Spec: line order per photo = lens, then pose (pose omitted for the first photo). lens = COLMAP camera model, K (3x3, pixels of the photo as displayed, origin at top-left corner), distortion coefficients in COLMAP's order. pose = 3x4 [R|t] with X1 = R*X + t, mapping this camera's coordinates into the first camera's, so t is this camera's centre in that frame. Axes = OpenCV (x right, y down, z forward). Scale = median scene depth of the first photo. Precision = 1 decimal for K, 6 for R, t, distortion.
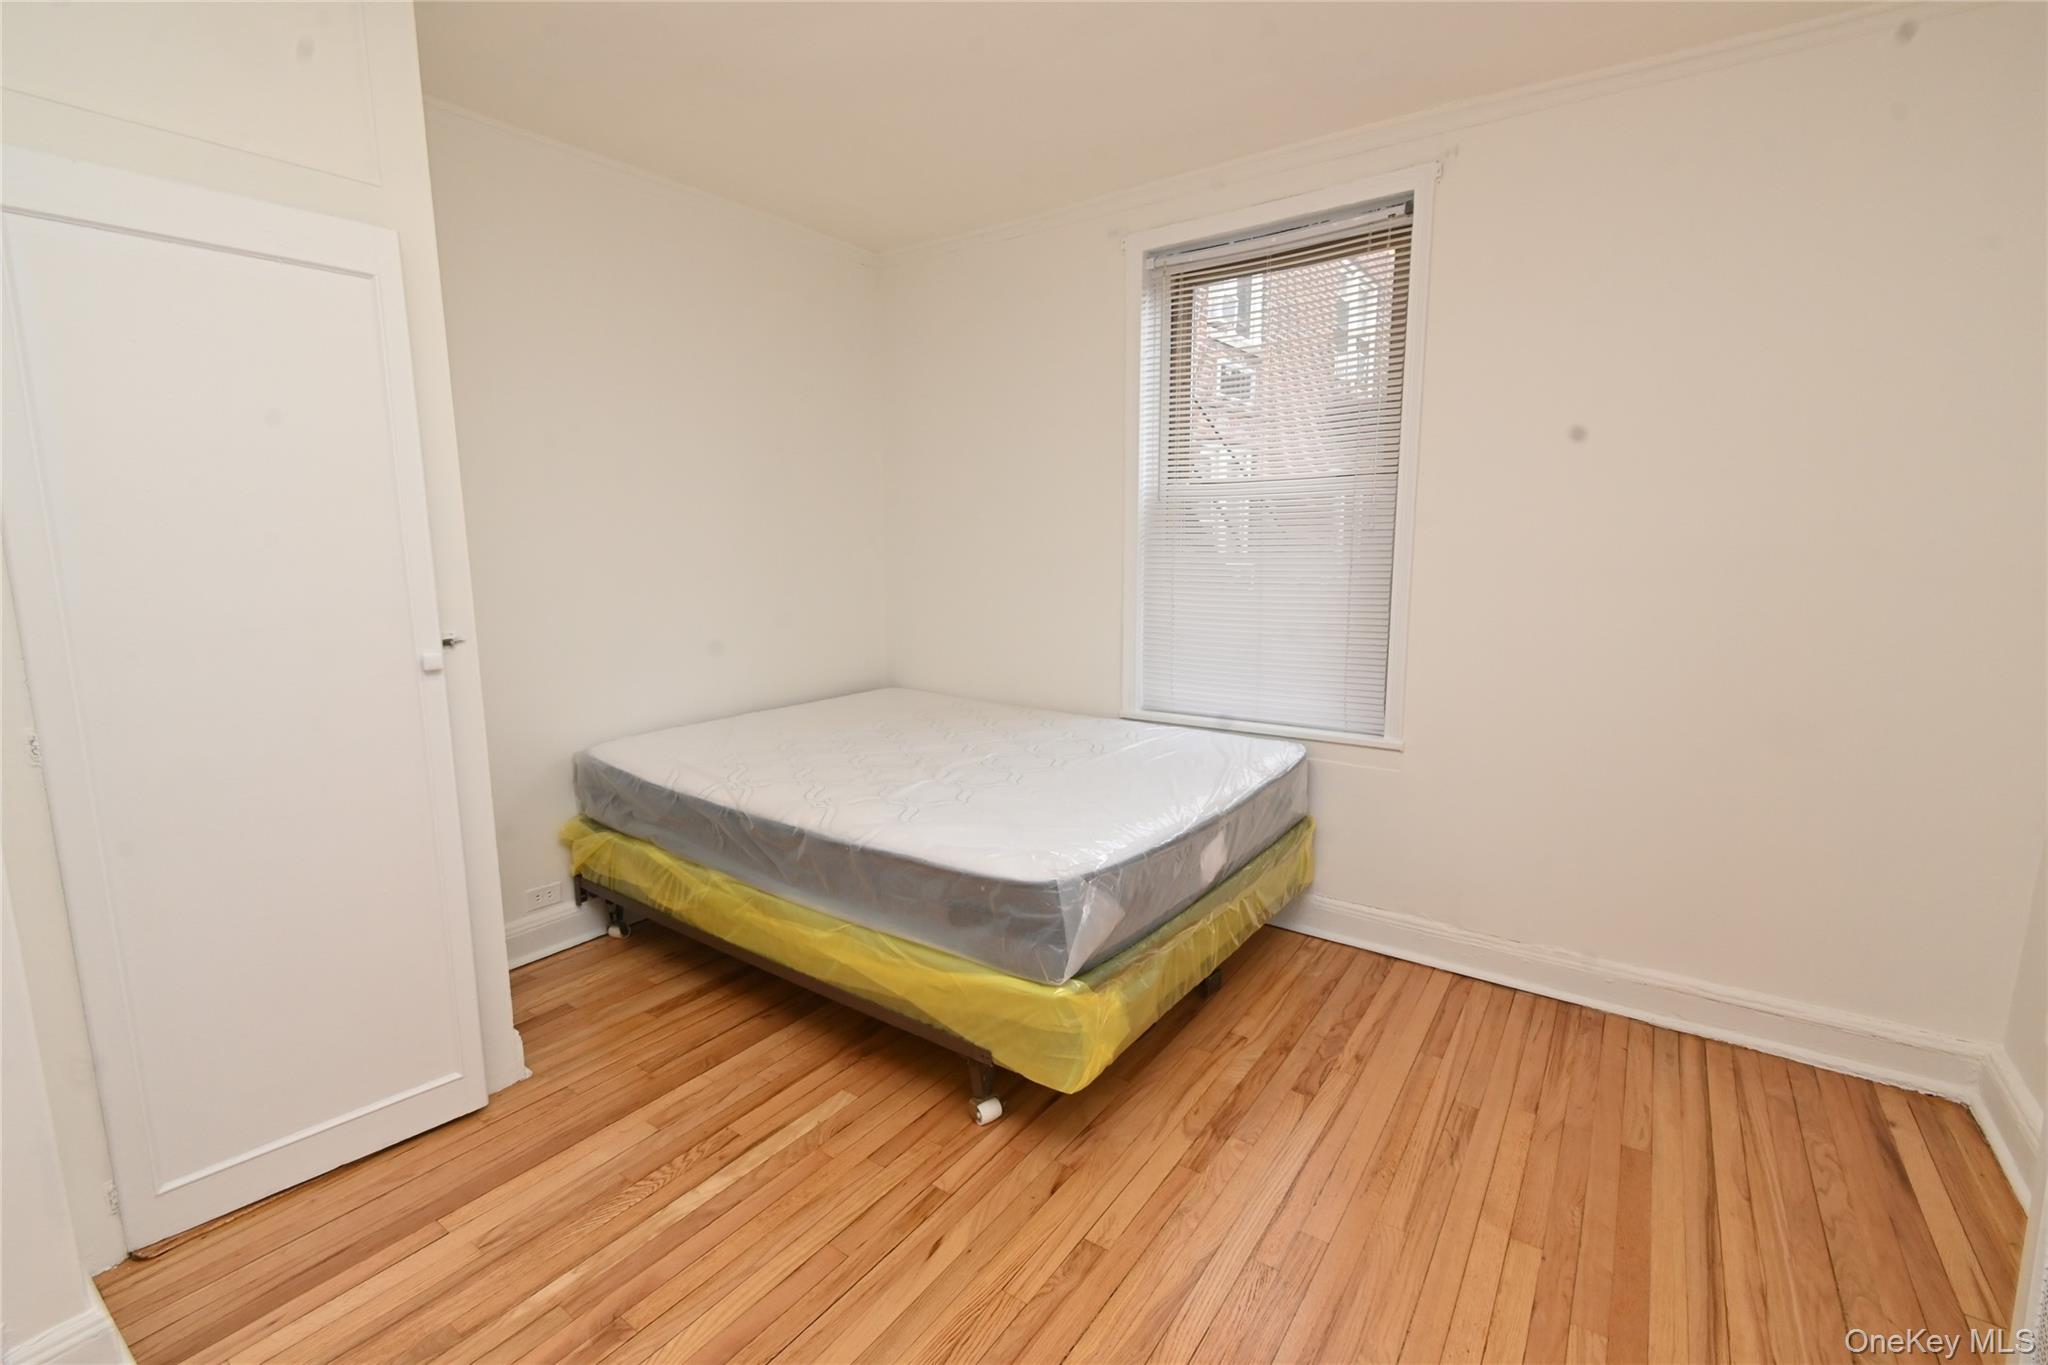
lens RADIAL K [[898.7, 0, 1024.0], [0, 898.7, 682.5], [0, 0, 1]] dist [0.000750, -0.001150]
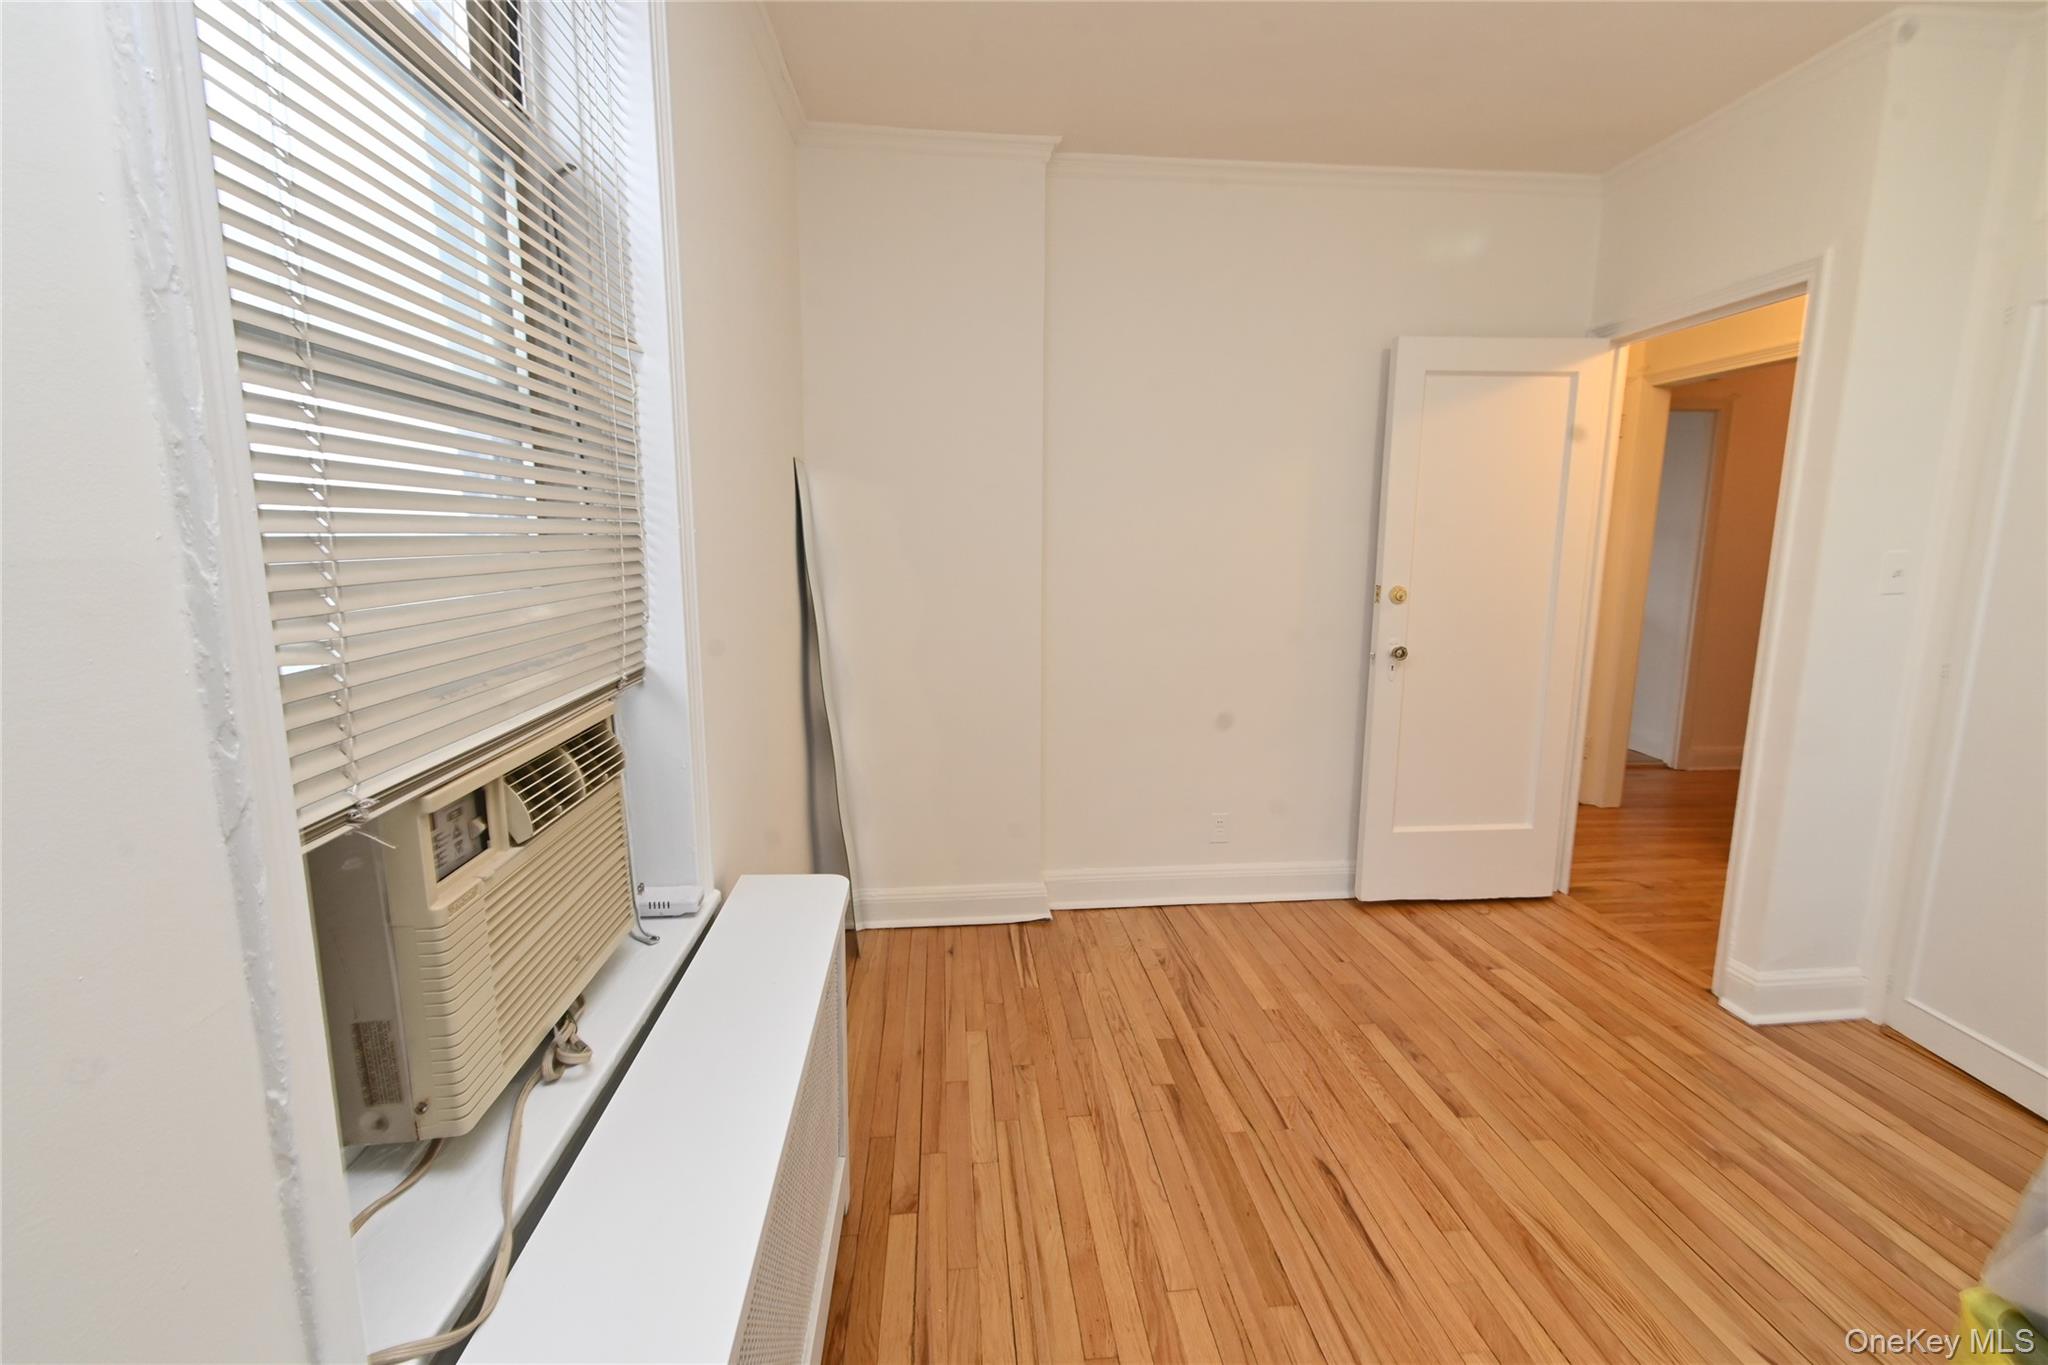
lens RADIAL K [[898.7, 0, 1024.0], [0, 898.7, 682.5], [0, 0, 1]] dist [0.000750, -0.001150]
pose [[-0.760107, 0.108691, -0.640643, 0.818992], [-0.100575, 0.954351, 0.281244, -0.140854], [0.641967, 0.278208, -0.714478, 0.866189]]
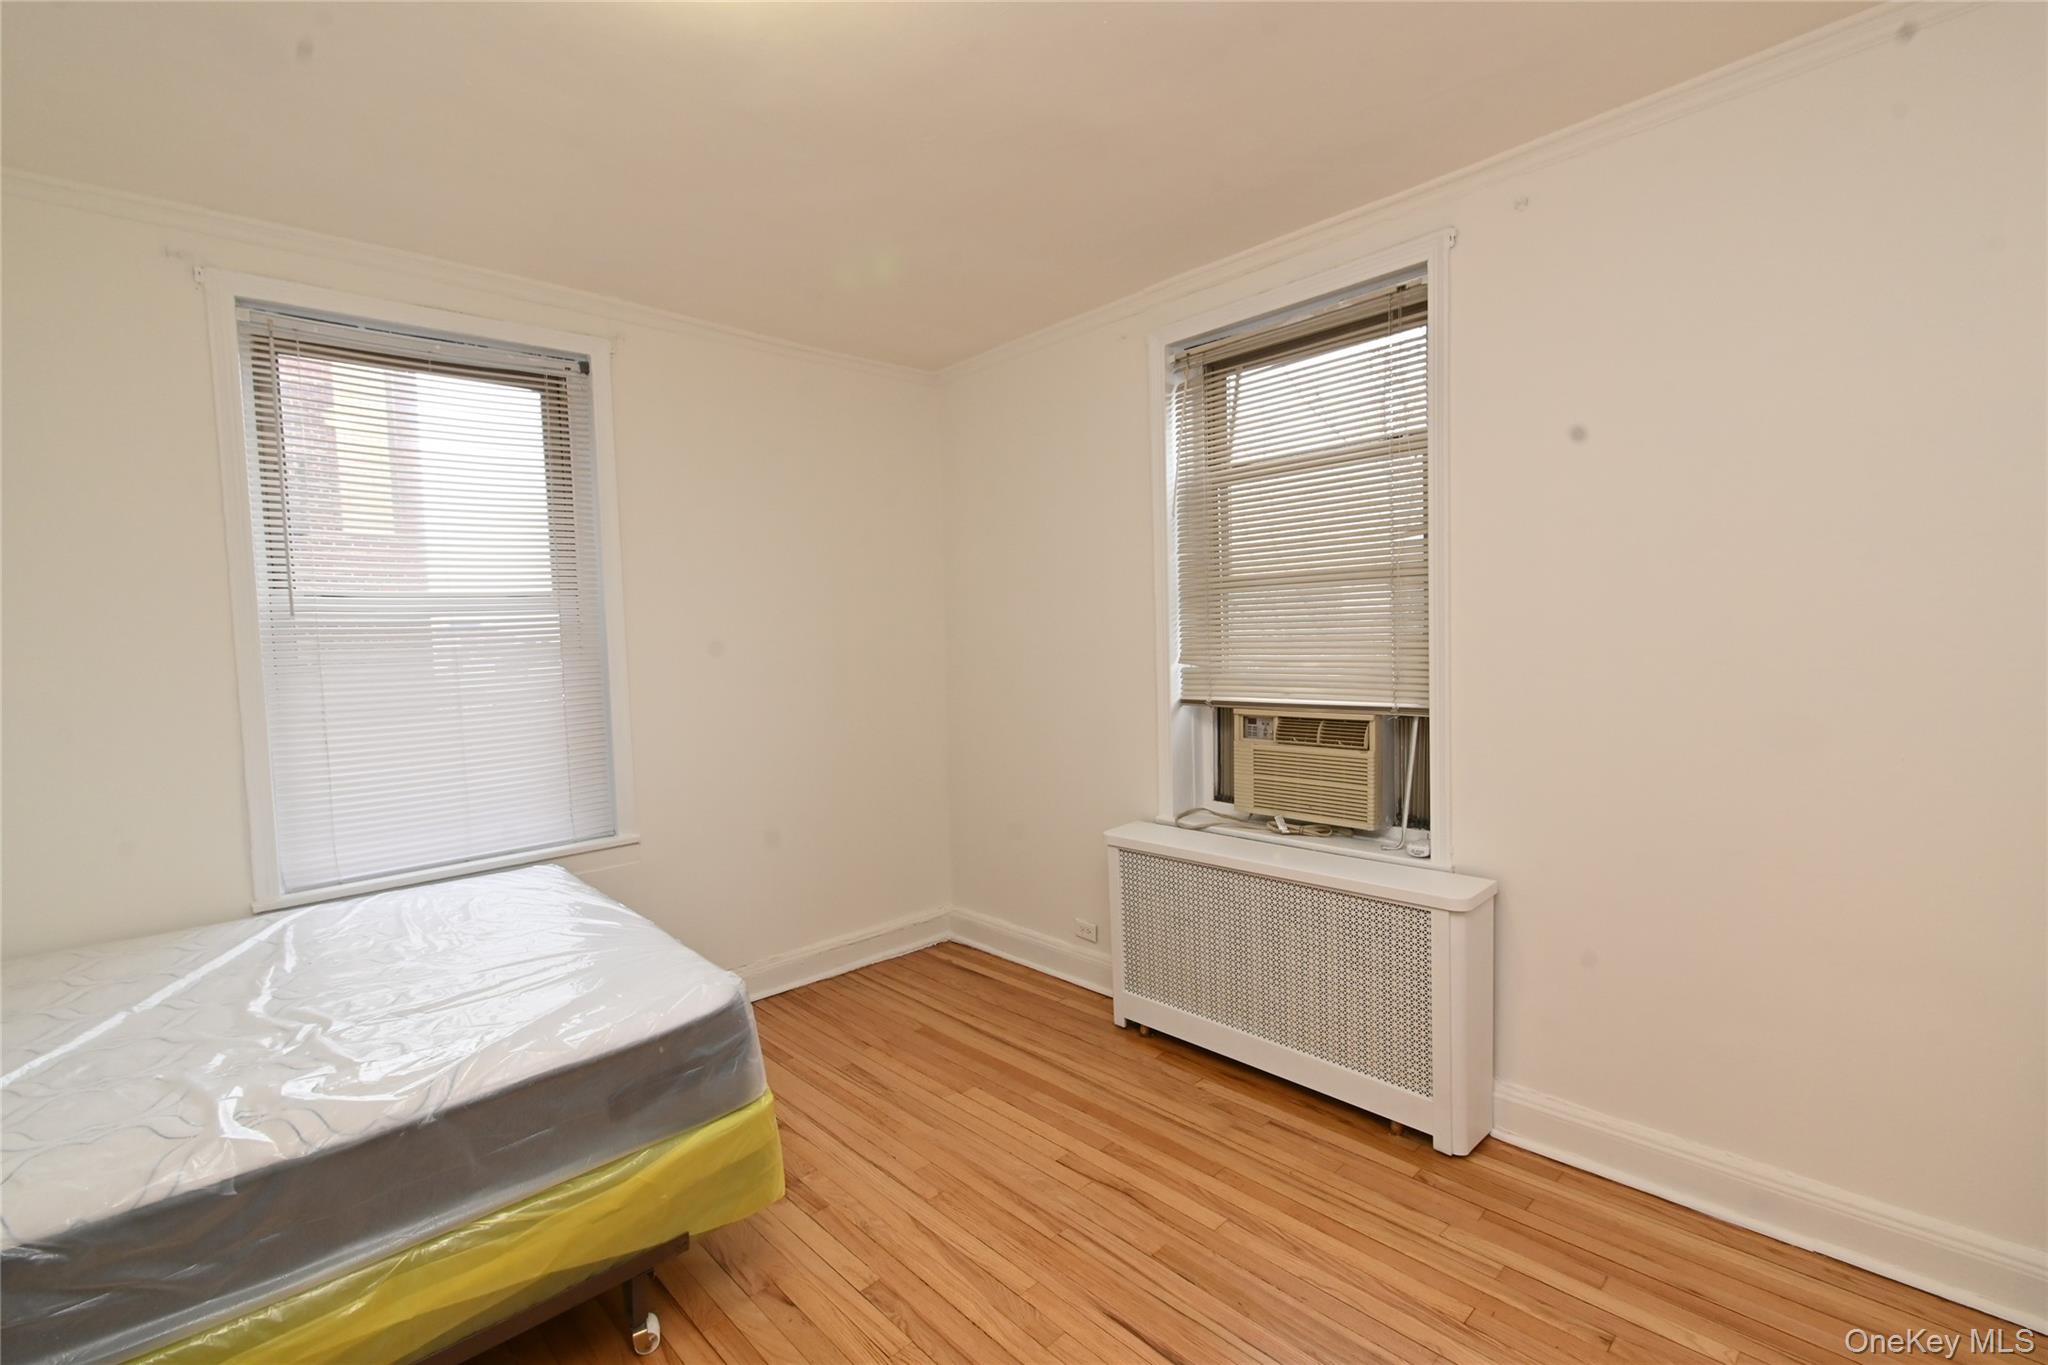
lens RADIAL K [[901.3, 0, 1016.0], [0, 901.3, 681.3], [0, 0, 1]] dist [0.000980, 0.000060]
pose [[0.201062, -0.054954, 0.978036, -0.825880], [0.182626, 0.983023, 0.017690, -0.079070], [-0.962404, 0.175058, 0.207684, 0.420080]]
